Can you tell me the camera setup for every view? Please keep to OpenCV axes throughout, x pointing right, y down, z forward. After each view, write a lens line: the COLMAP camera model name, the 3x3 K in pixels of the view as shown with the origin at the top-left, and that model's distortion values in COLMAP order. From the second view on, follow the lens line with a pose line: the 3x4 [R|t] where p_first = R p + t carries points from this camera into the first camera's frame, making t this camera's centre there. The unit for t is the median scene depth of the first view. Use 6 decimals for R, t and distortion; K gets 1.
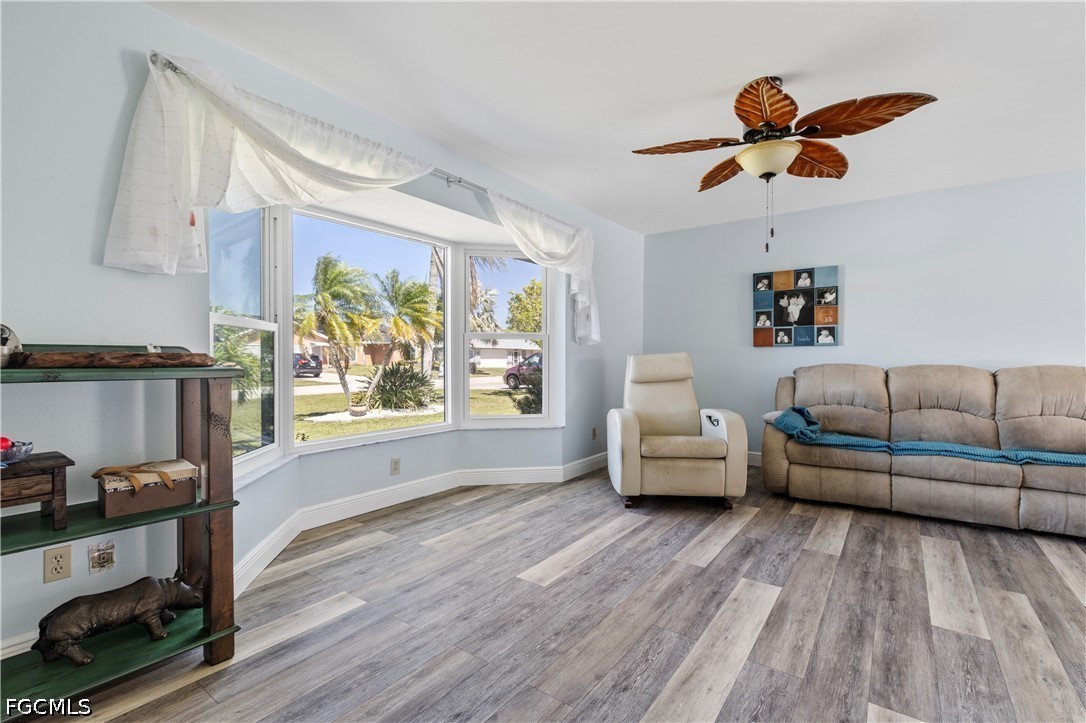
lens RADIAL K [[487.2, 0, 548.6], [0, 487.2, 361.9], [0, 0, 1]] dist [0.001061, -0.000095]
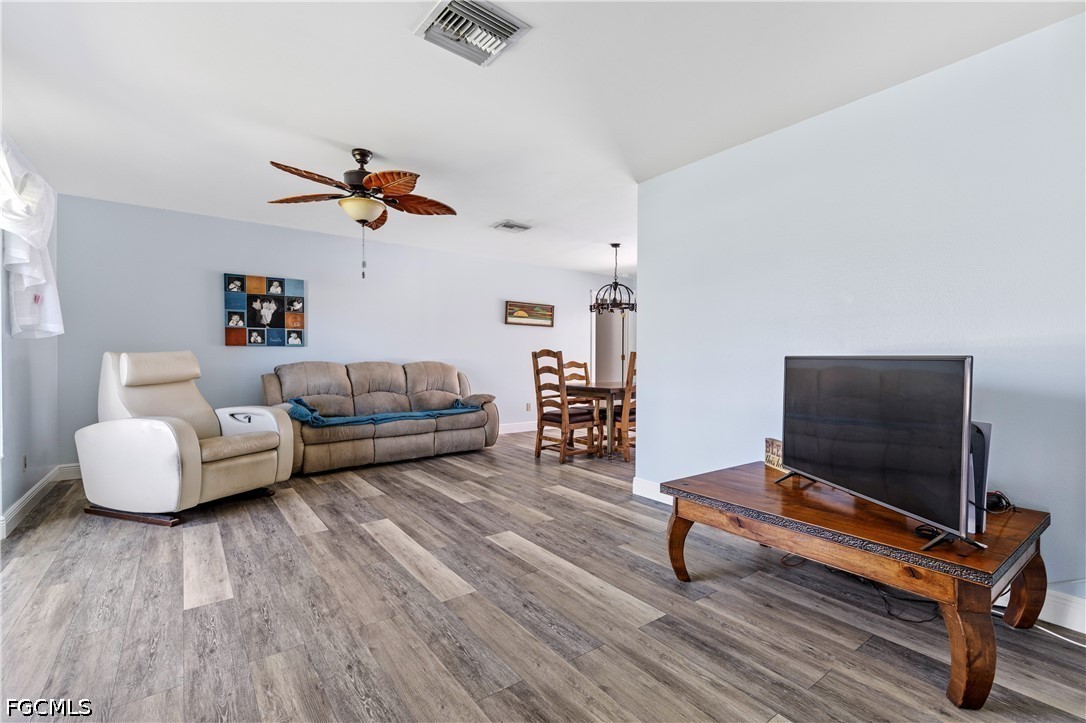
lens RADIAL K [[487.2, 0, 548.6], [0, 487.2, 361.9], [0, 0, 1]] dist [0.001061, -0.000095]
pose [[0.288874, -0.009434, 0.957321, -0.498952], [0.005205, 0.999952, 0.008283, -0.002903], [-0.957353, 0.002590, 0.288909, 0.090769]]
